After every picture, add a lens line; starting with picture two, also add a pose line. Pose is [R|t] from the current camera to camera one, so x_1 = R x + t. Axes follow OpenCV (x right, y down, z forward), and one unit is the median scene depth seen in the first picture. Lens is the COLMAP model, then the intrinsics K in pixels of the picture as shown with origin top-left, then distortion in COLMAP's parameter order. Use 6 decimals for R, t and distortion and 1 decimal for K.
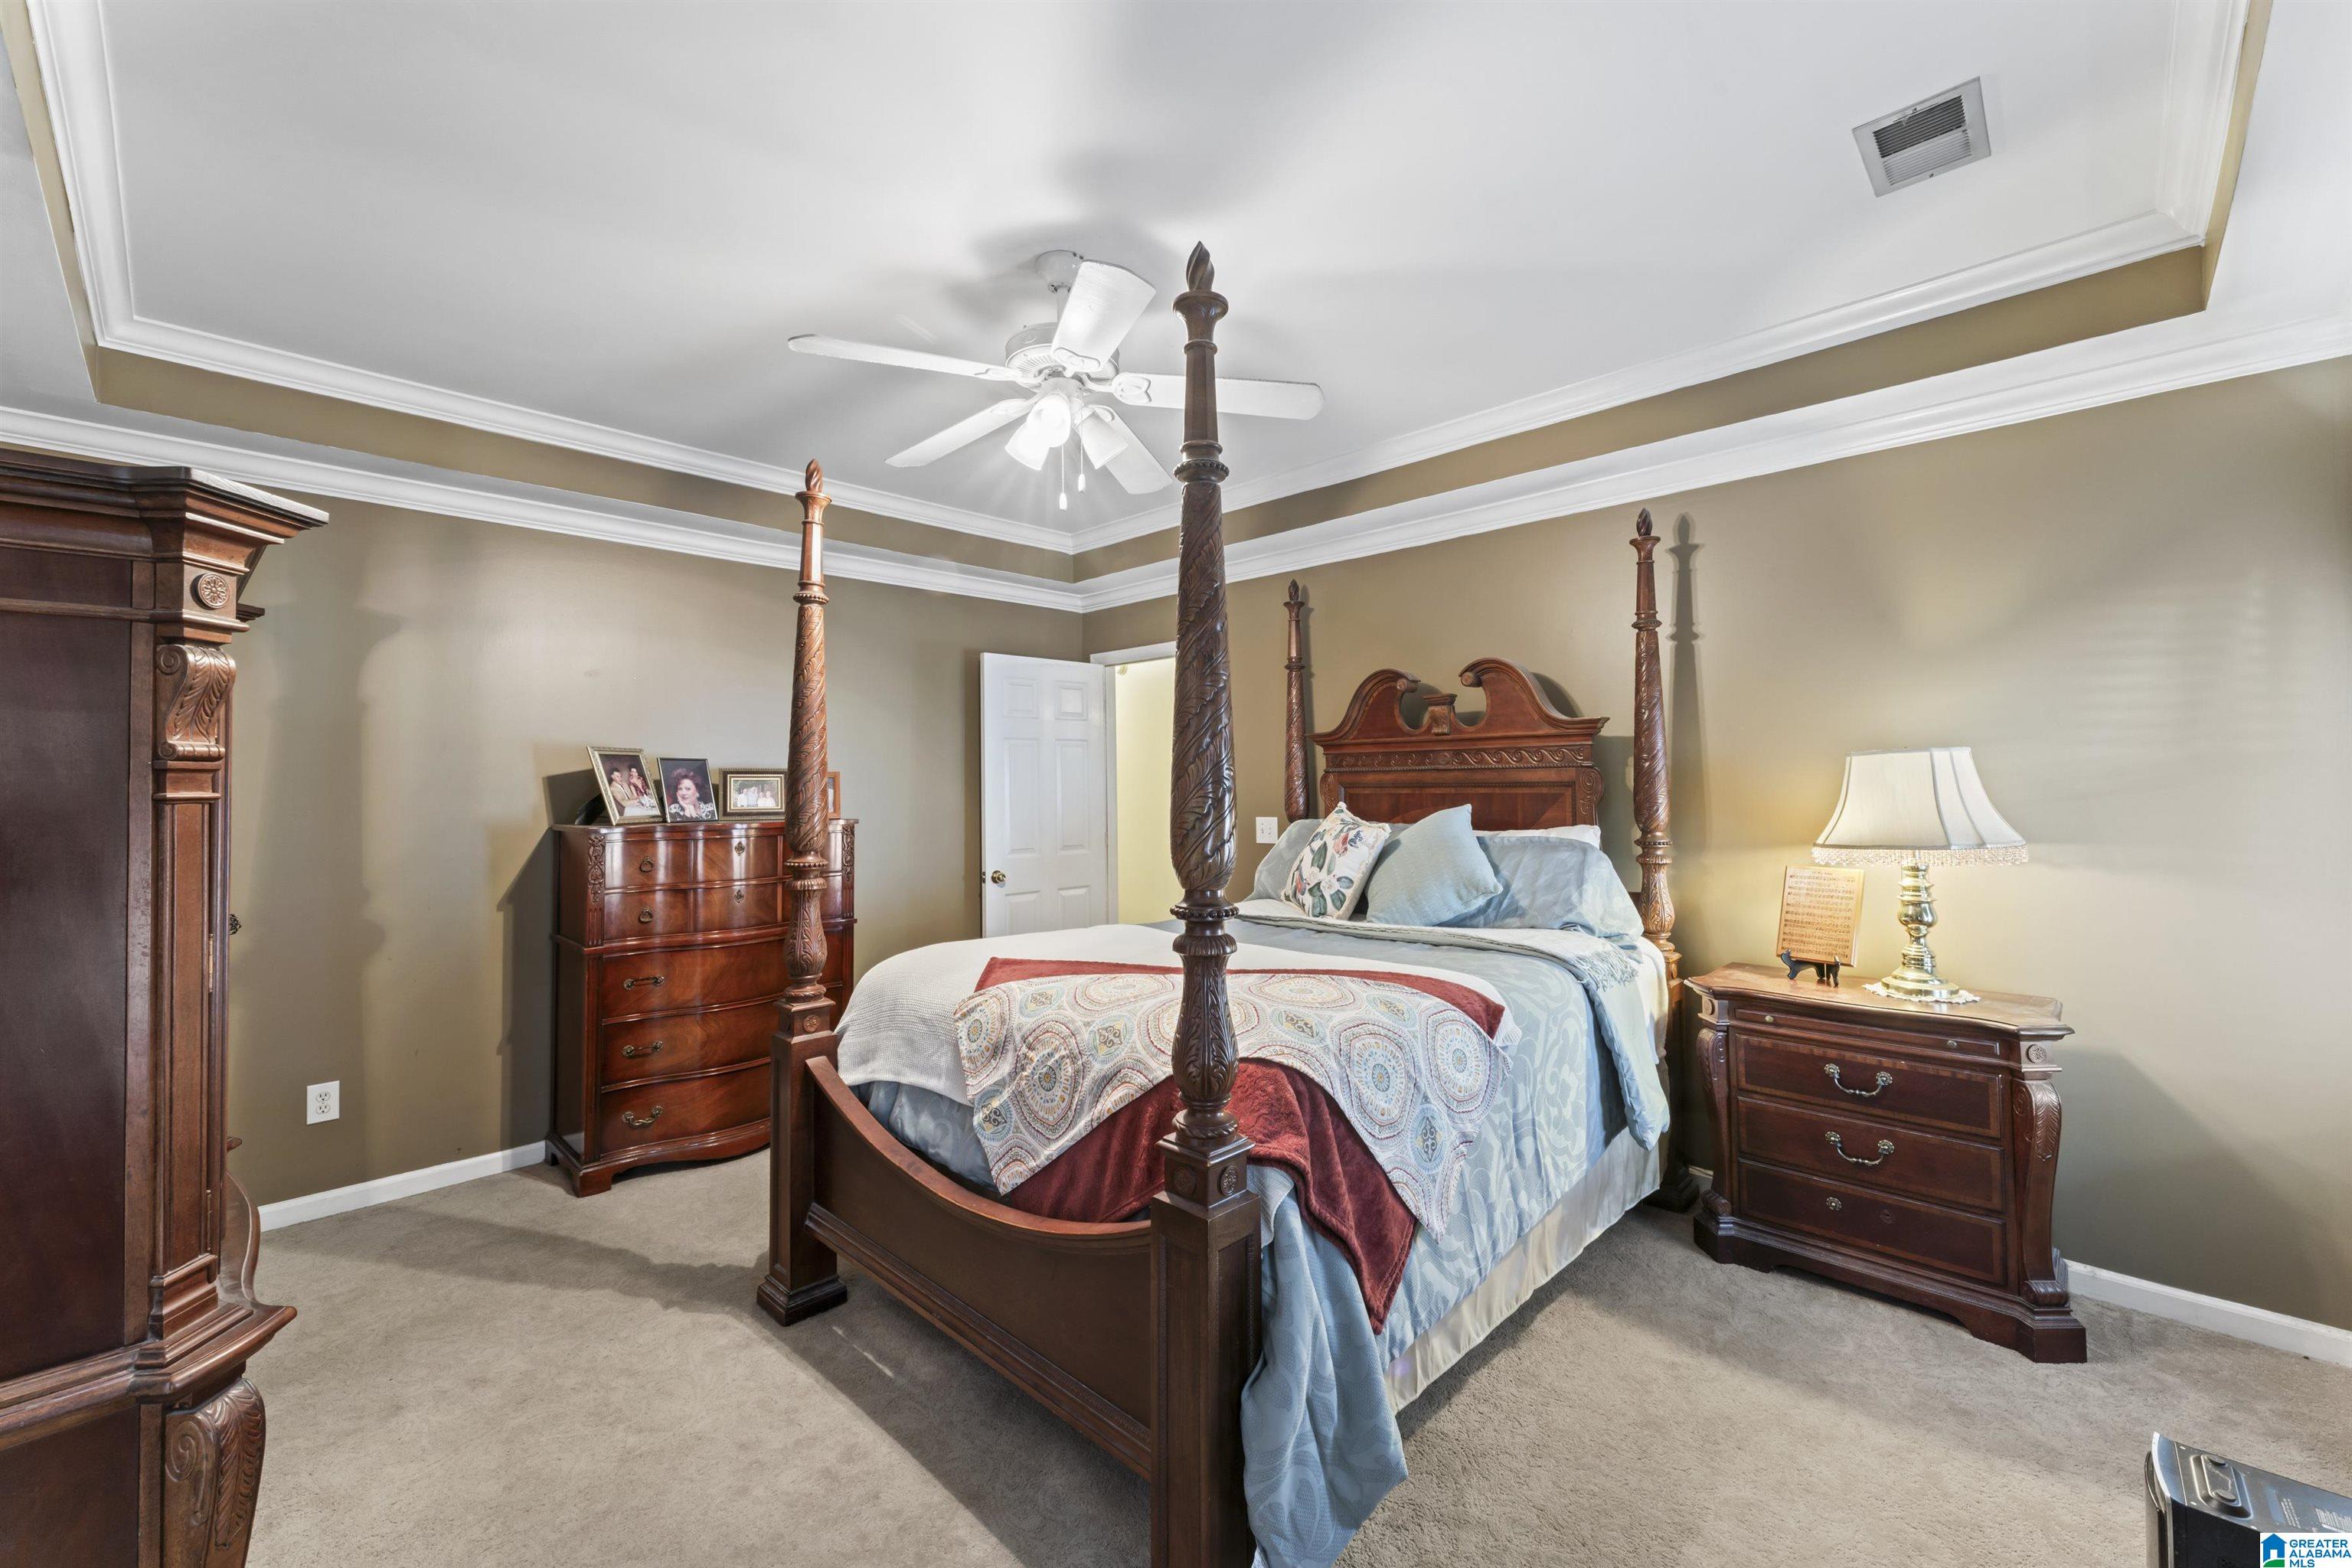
lens RADIAL K [[937.6, 0, 1189.5], [0, 937.6, 760.4], [0, 0, 1]] dist [0.002000, -0.000475]
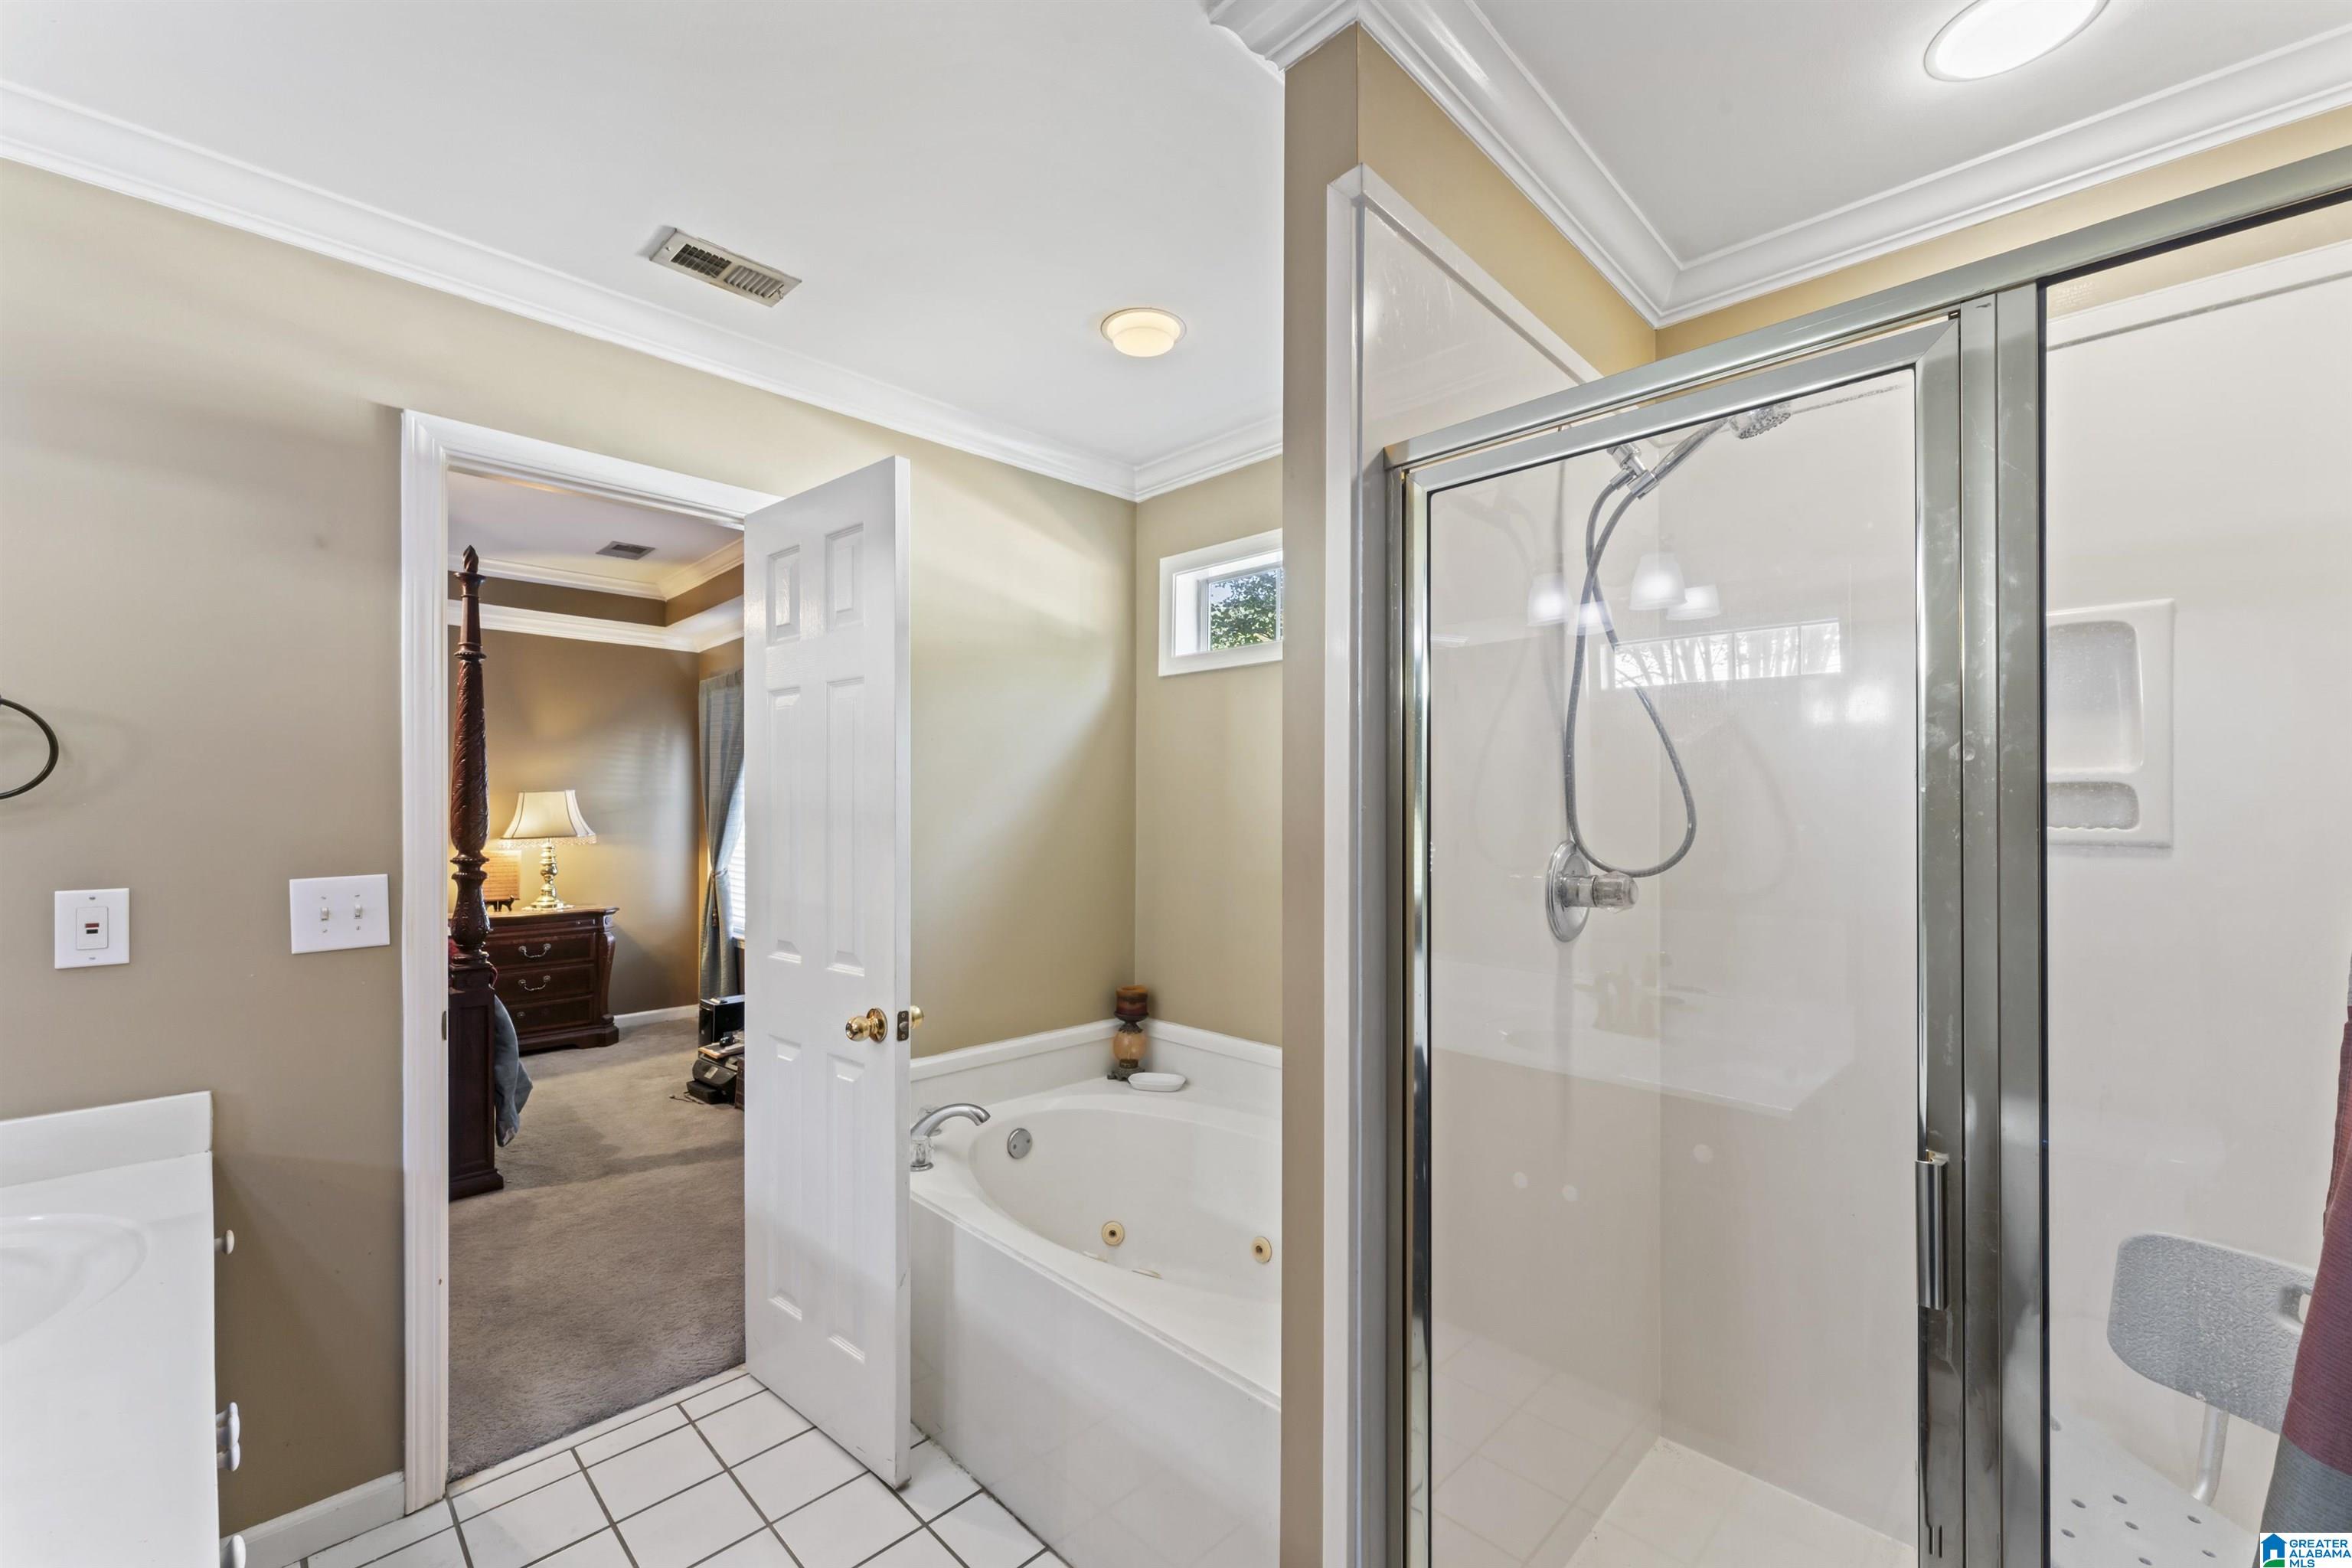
lens RADIAL K [[937.6, 0, 1174.8], [0, 937.6, 797.5], [0, 0, 1]] dist [0.002000, -0.000475]
pose [[0.013489, 0.022667, 0.999652, -1.356890], [-0.028641, 0.999342, -0.022273, 0.012121], [-0.999499, -0.028331, 0.014129, -0.427179]]
